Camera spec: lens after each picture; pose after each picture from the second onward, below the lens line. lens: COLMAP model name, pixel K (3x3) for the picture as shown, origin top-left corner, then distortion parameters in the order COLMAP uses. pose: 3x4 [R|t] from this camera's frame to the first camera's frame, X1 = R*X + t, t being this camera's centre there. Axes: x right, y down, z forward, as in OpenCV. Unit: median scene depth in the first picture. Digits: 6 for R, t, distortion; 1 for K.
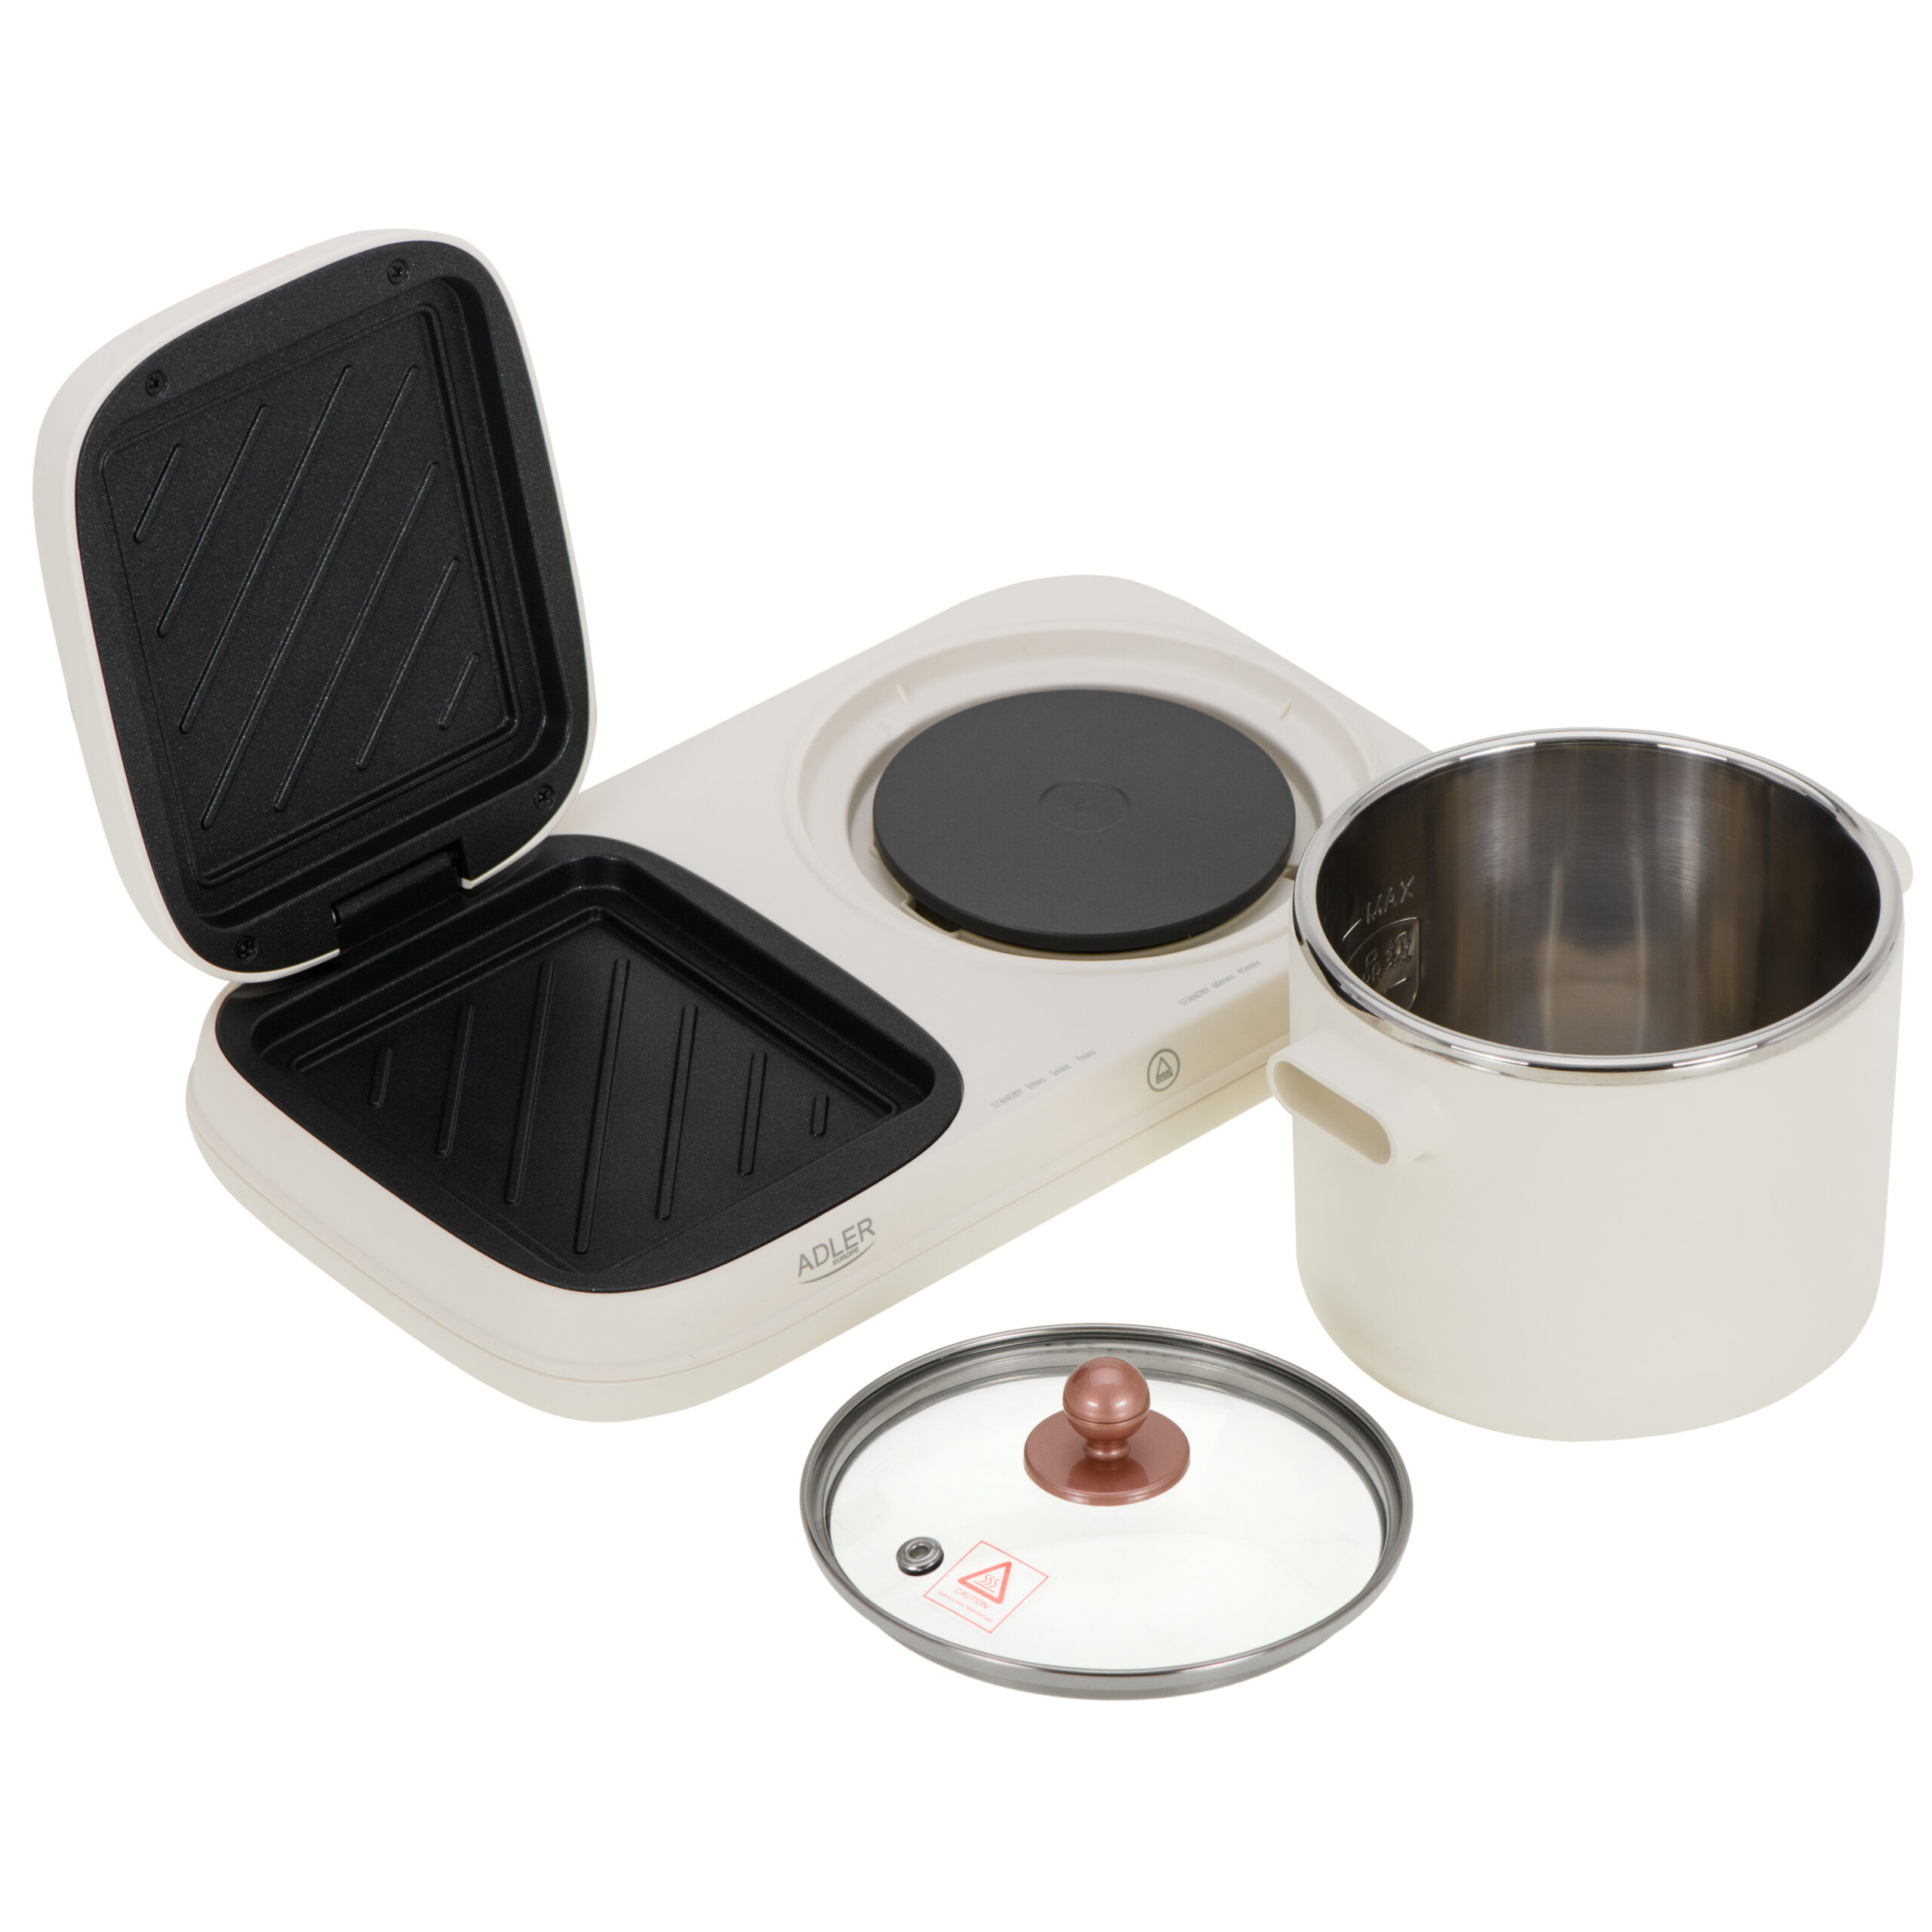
lens RADIAL K [[12233.2, 0, 966.5], [0, 12233.2, 966.1], [0, 0, 1]] dist [-0.480500, 0.000000]
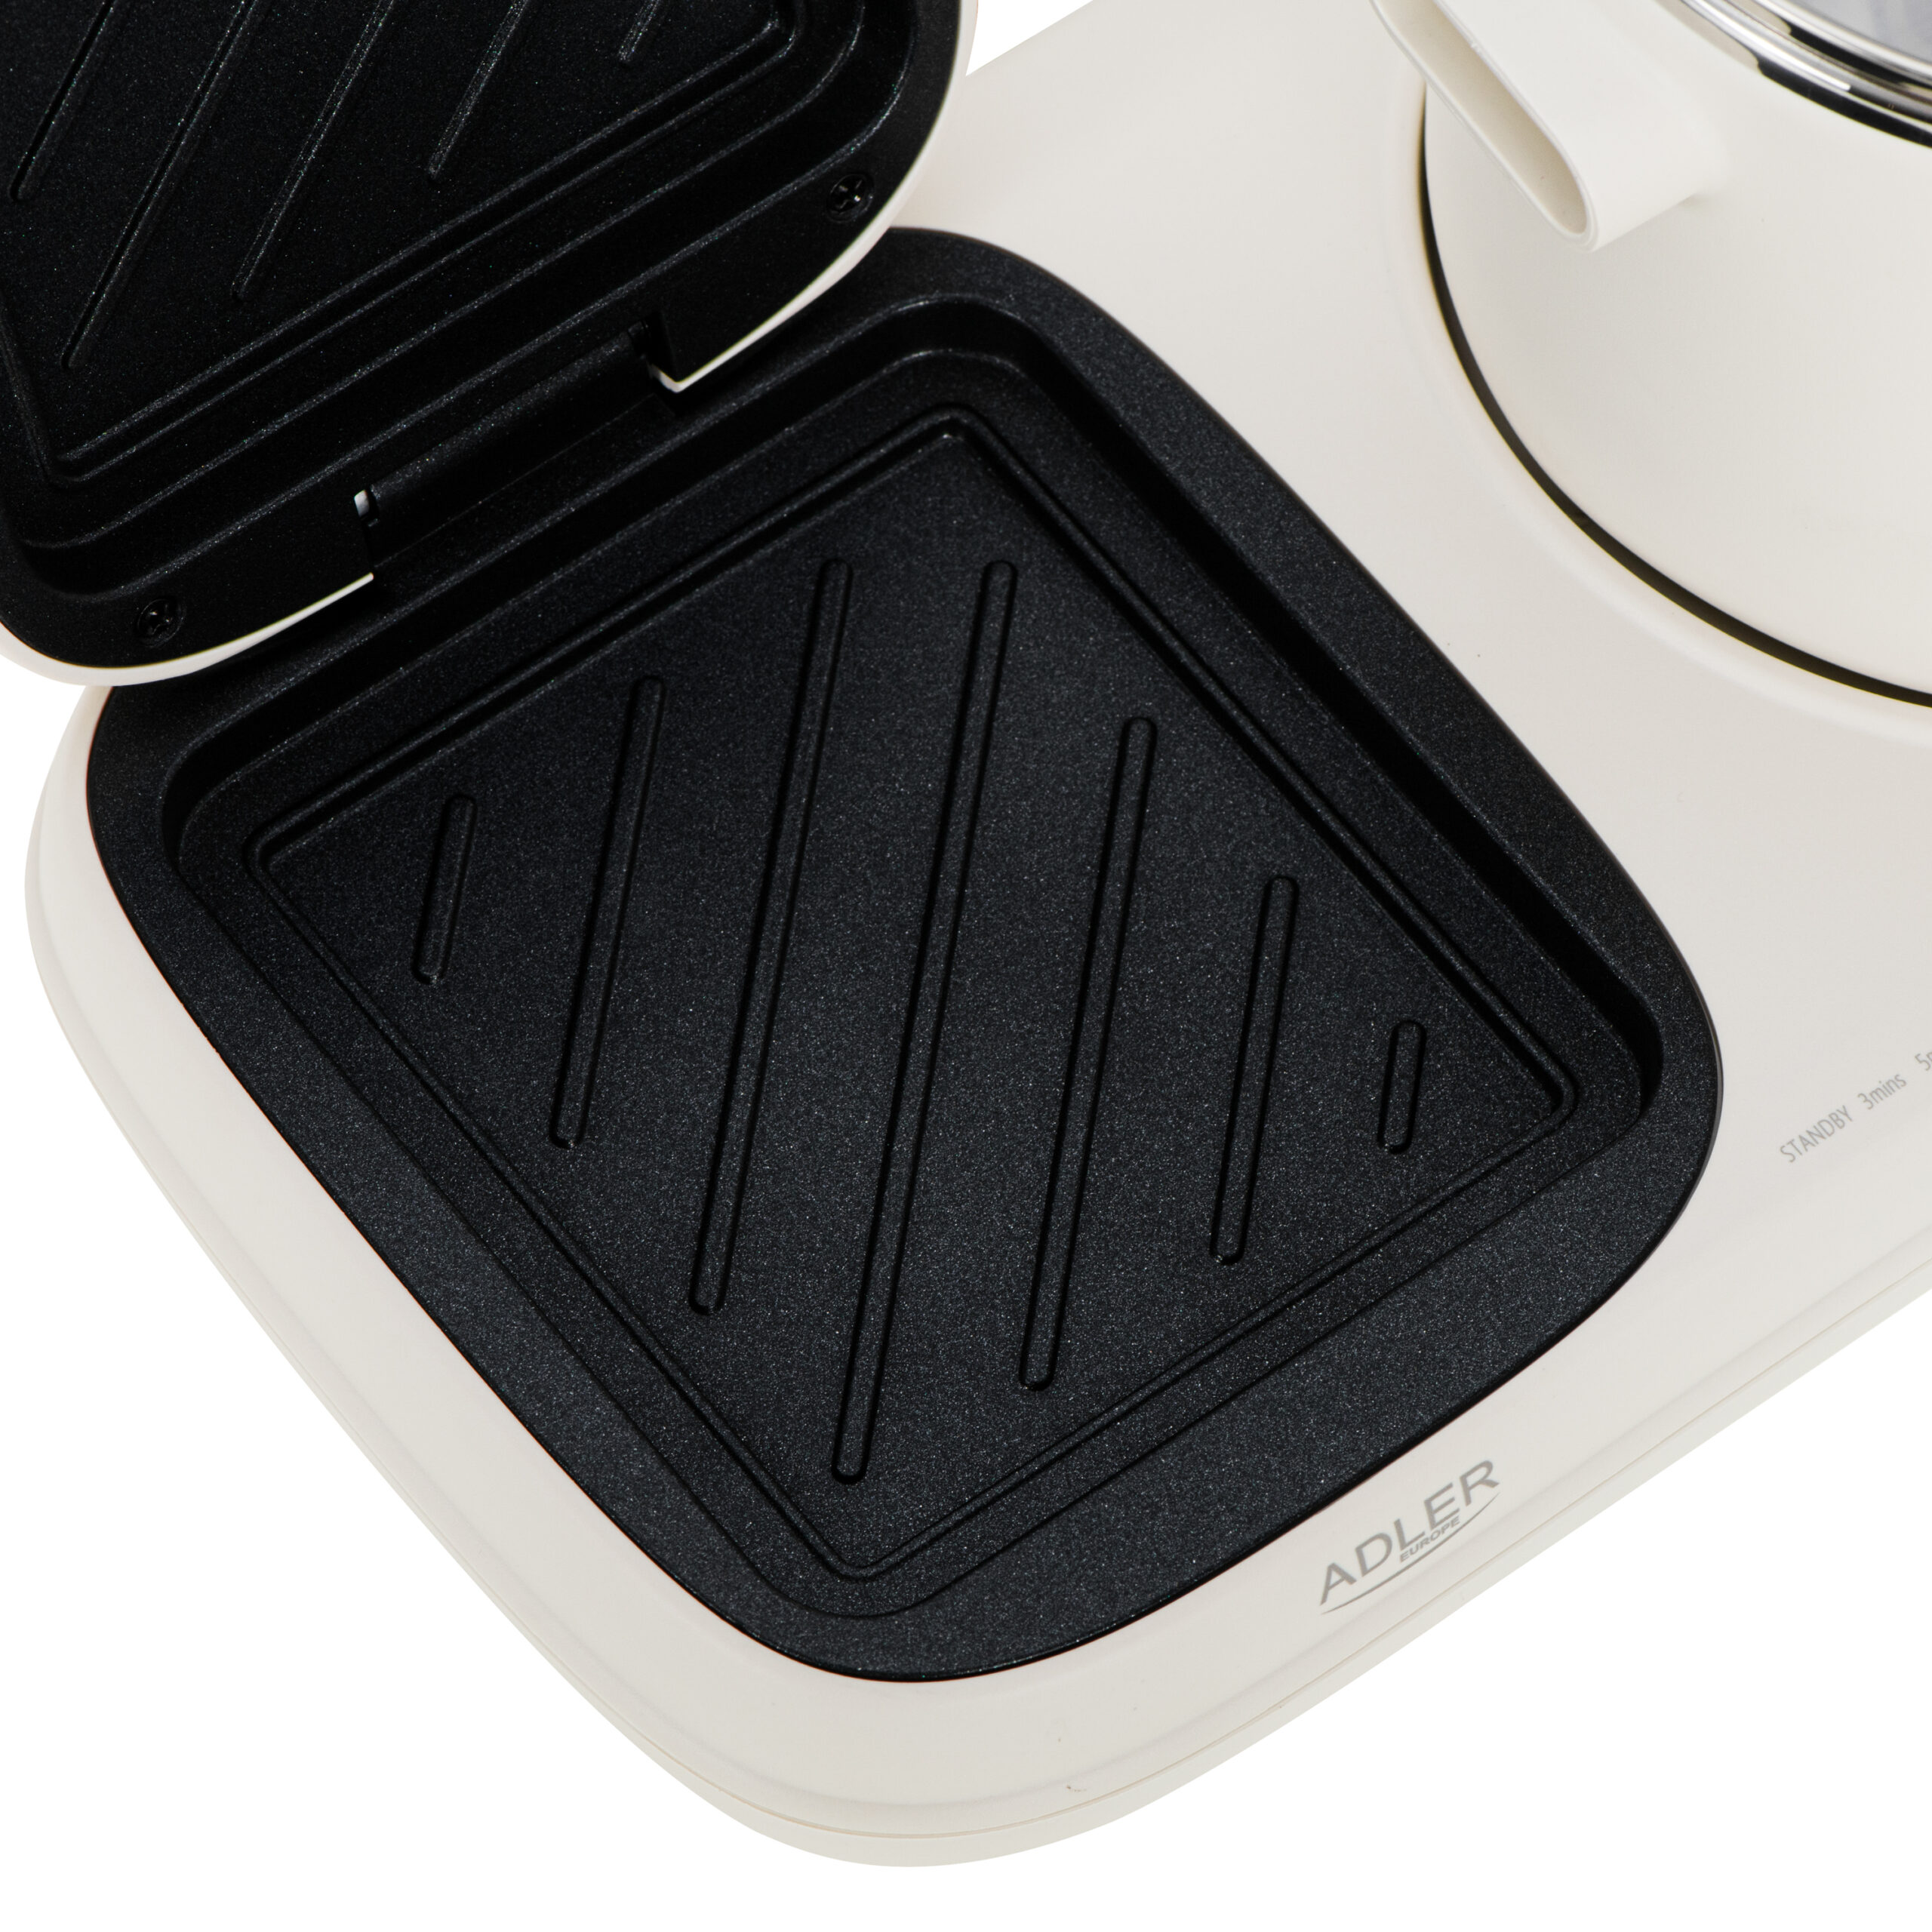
lens RADIAL K [[12233.2, 0, 965.9], [0, 12233.2, 966.0], [0, 0, 1]] dist [-0.480500, 0.000000]
pose [[0.996342, 0.076140, -0.038807, -0.010978], [-0.050806, 0.892881, 0.447417, -0.195336], [0.068716, -0.443809, 0.893483, 0.602219]]
